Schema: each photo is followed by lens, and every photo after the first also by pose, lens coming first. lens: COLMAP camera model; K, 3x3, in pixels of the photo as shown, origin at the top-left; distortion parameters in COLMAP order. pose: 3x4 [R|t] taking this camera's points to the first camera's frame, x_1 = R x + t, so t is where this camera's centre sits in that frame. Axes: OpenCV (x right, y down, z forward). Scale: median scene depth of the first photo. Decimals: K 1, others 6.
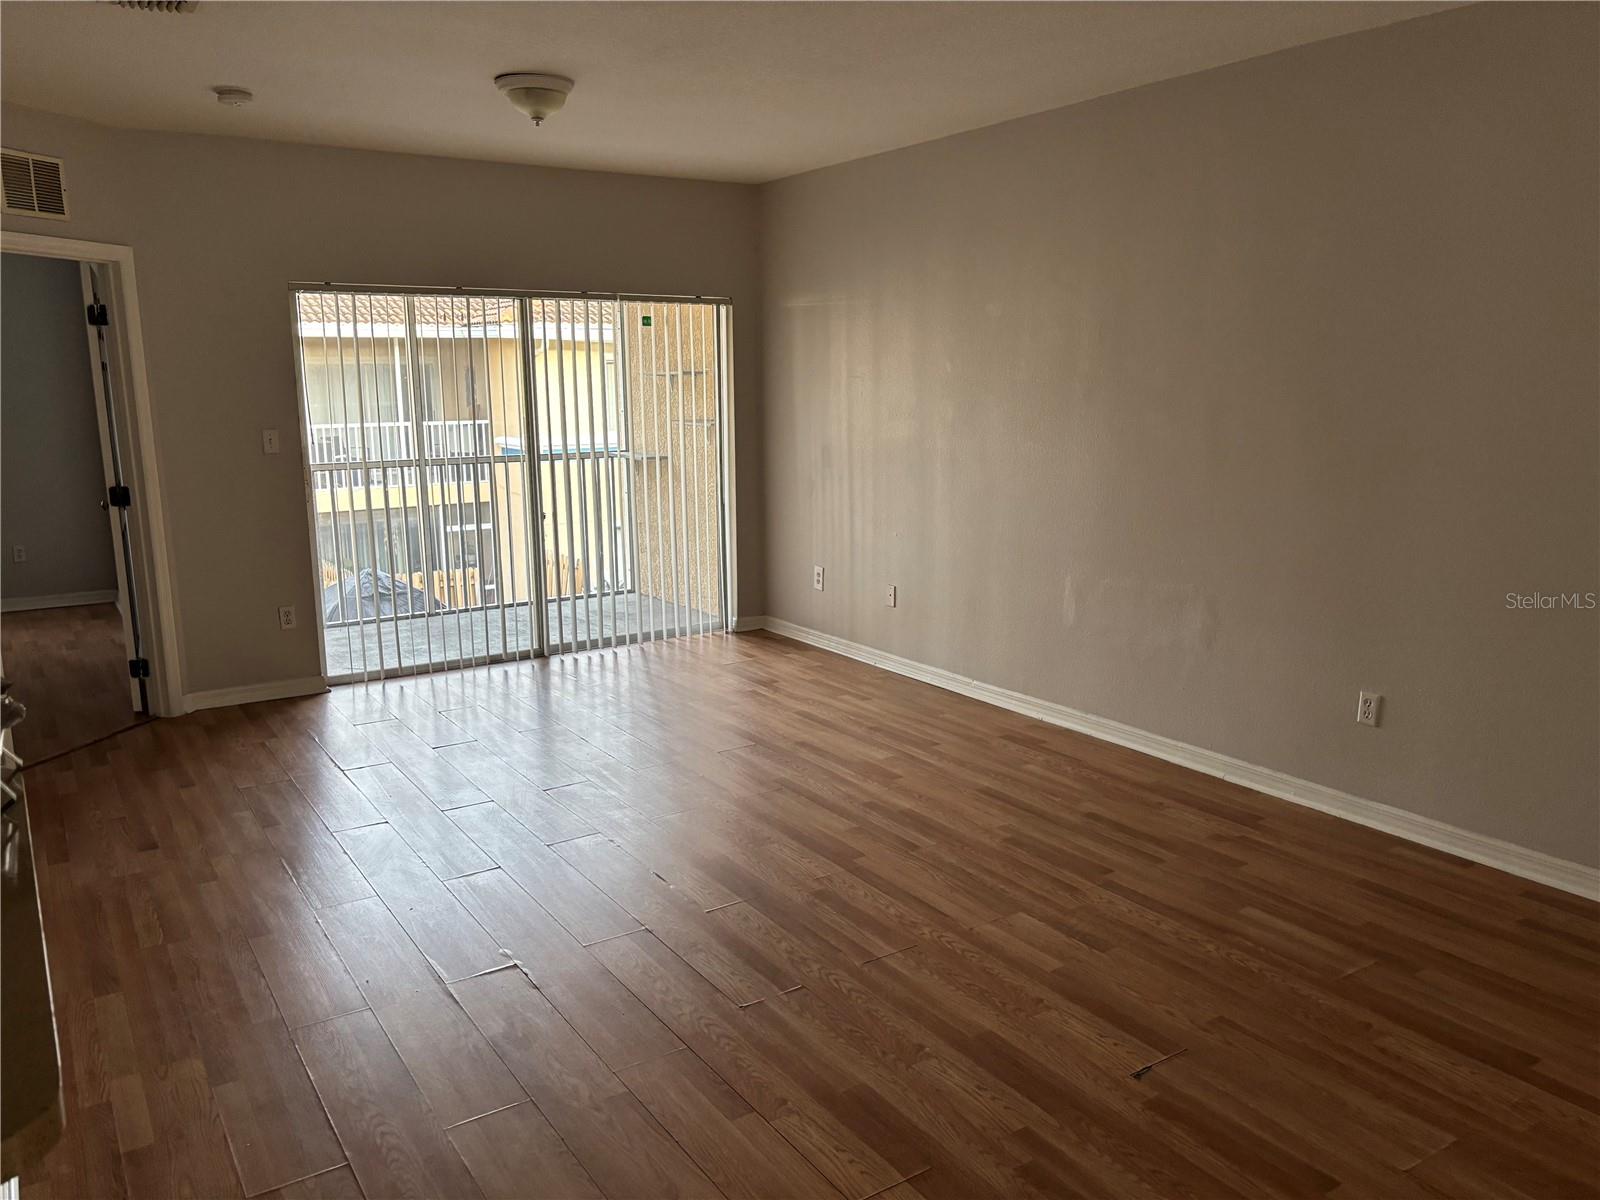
lens RADIAL K [[1205.7, 0, 800.0], [0, 1205.7, 600.0], [0, 0, 1]] dist [0.079156, -0.099212]
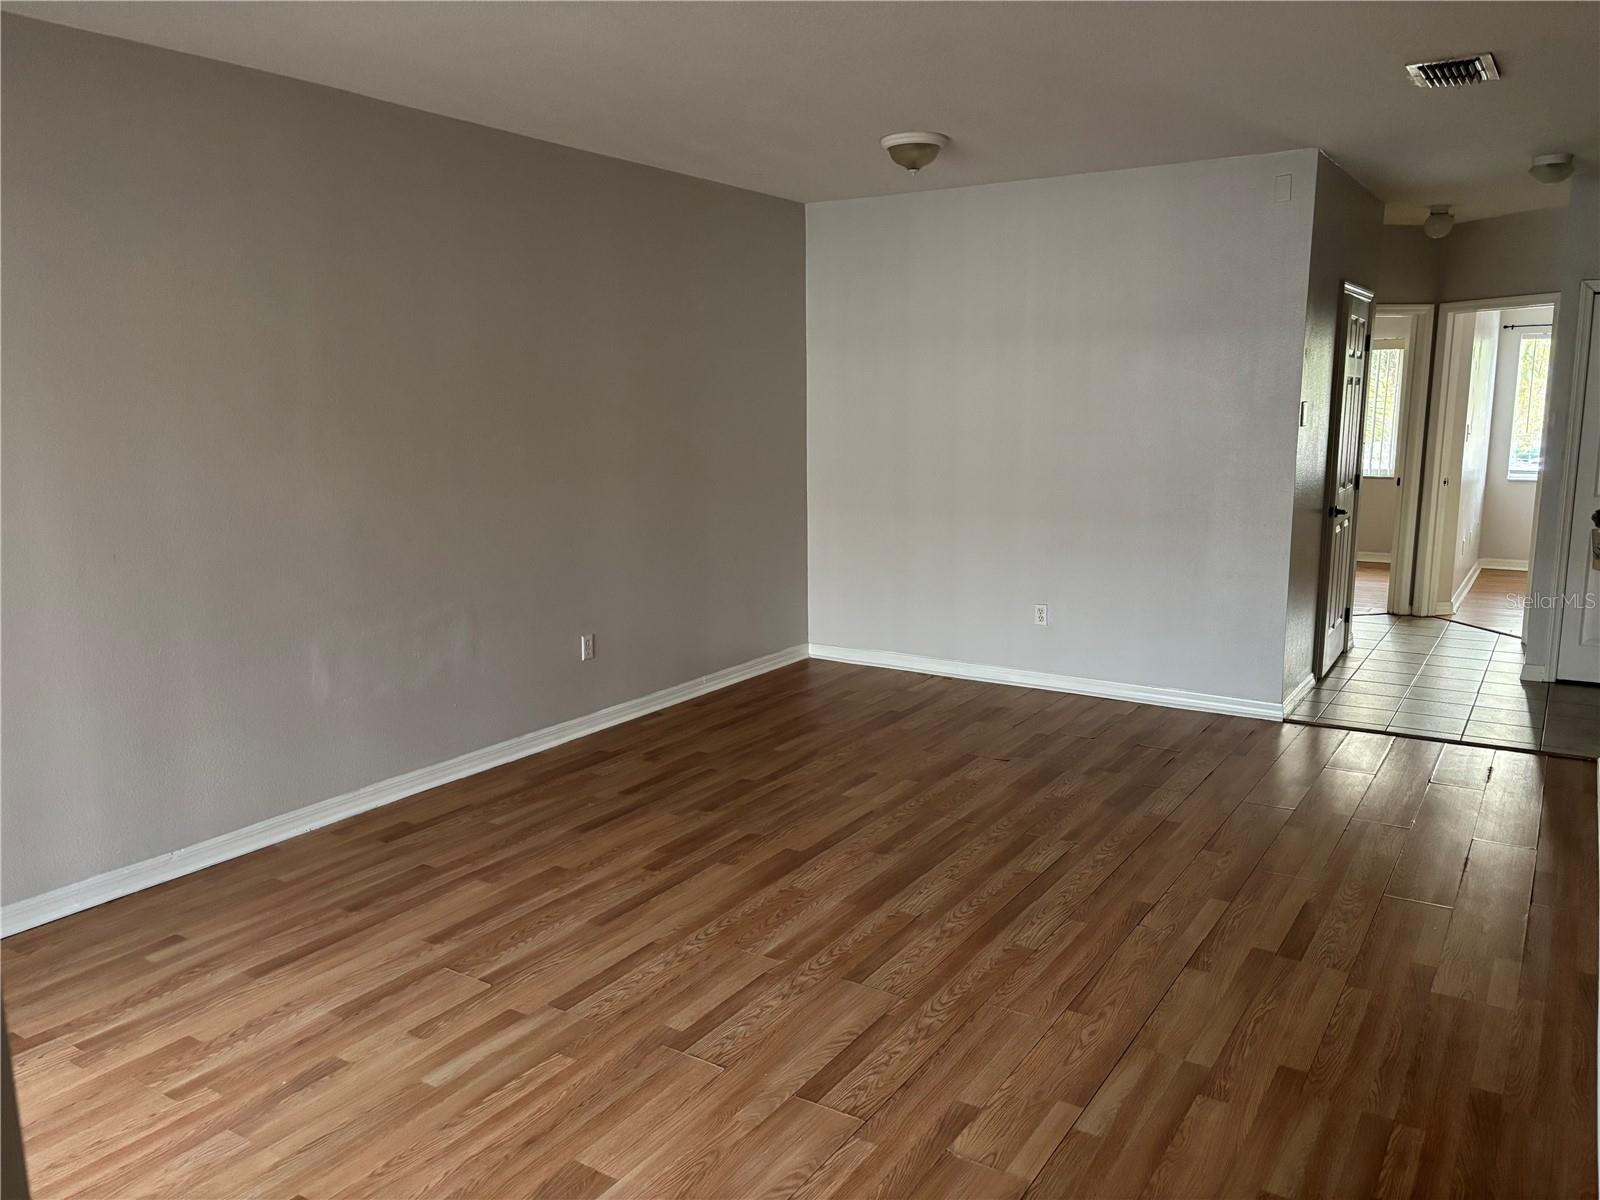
lens RADIAL K [[1205.7, 0, 800.0], [0, 1205.7, 600.0], [0, 0, 1]] dist [0.079156, -0.099212]
pose [[-0.408317, -0.140755, 0.901923, -0.767130], [0.181555, 0.955779, 0.231353, -0.210089], [-0.894603, 0.258214, -0.364706, 1.159324]]
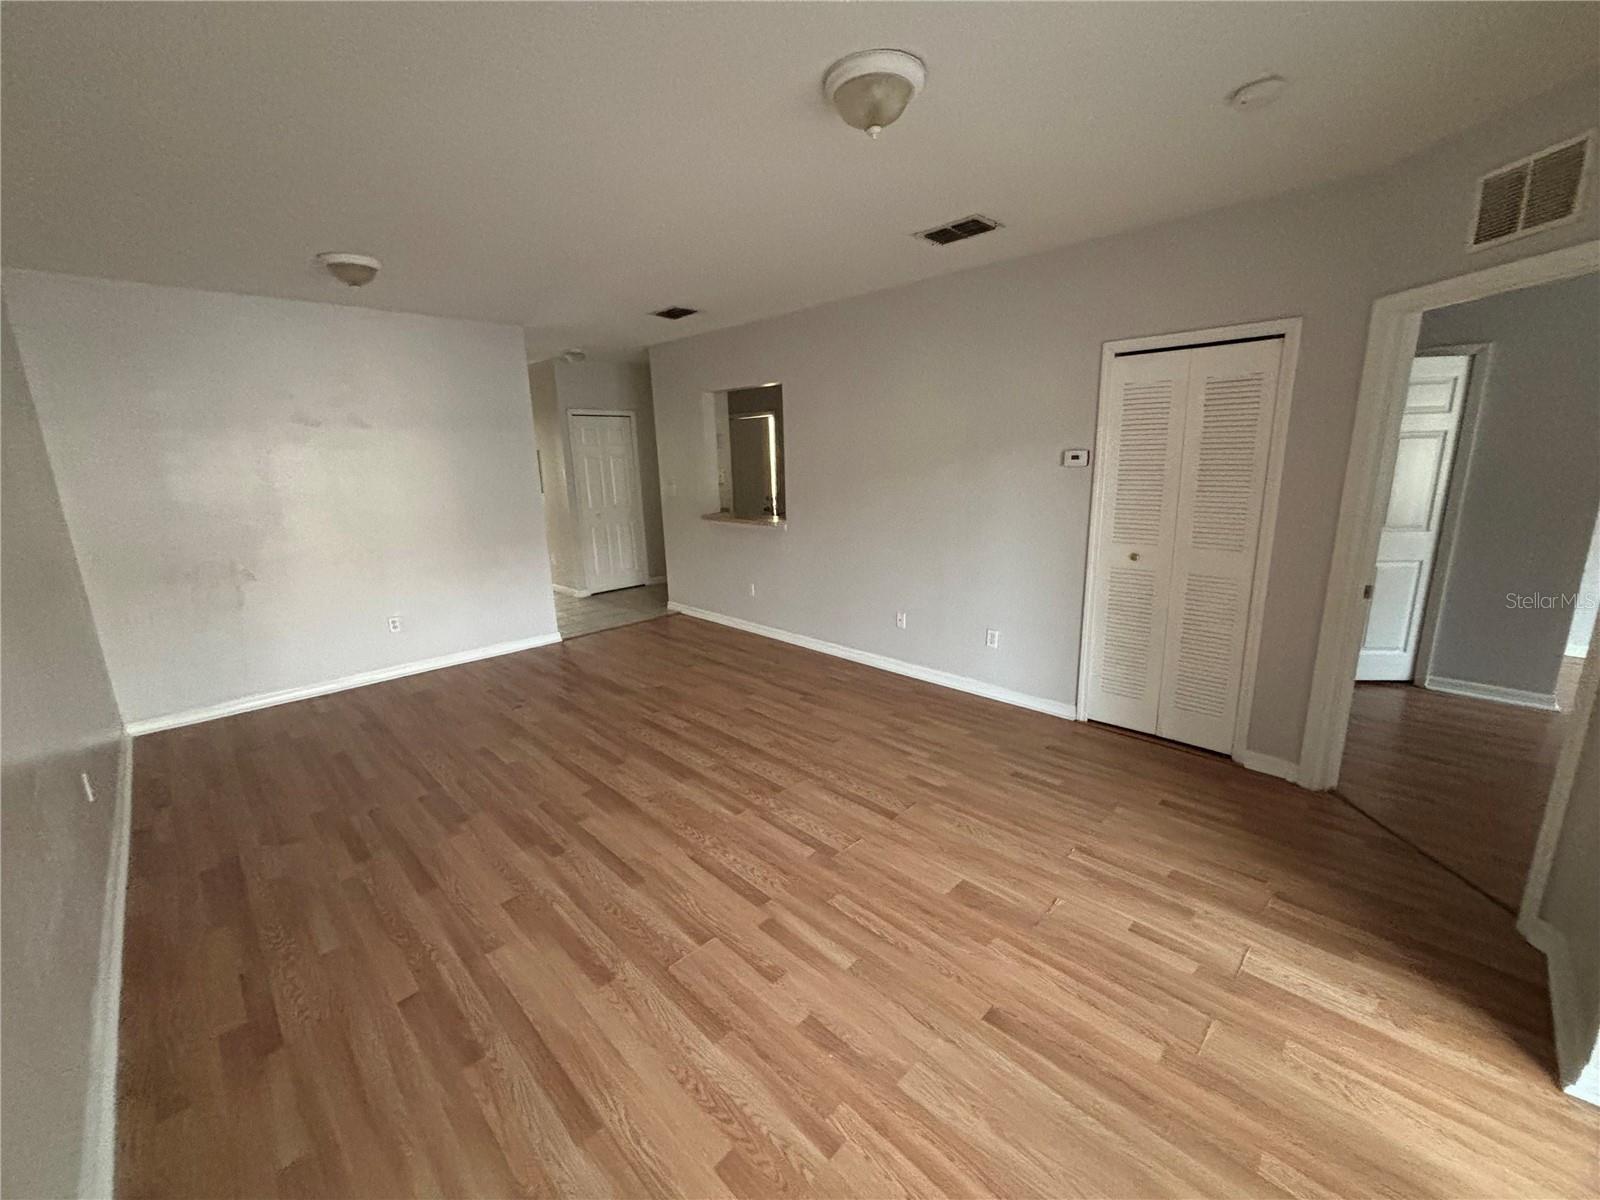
lens RADIAL K [[646.5, 0, 800.0], [0, 646.5, 600.0], [0, 0, 1]] dist [0.002502, -0.000022]
pose [[-0.979739, 0.081730, -0.182845, -0.071616], [0.000571, 0.914083, 0.405526, -0.282693], [0.200279, 0.397205, -0.895610, 1.461388]]
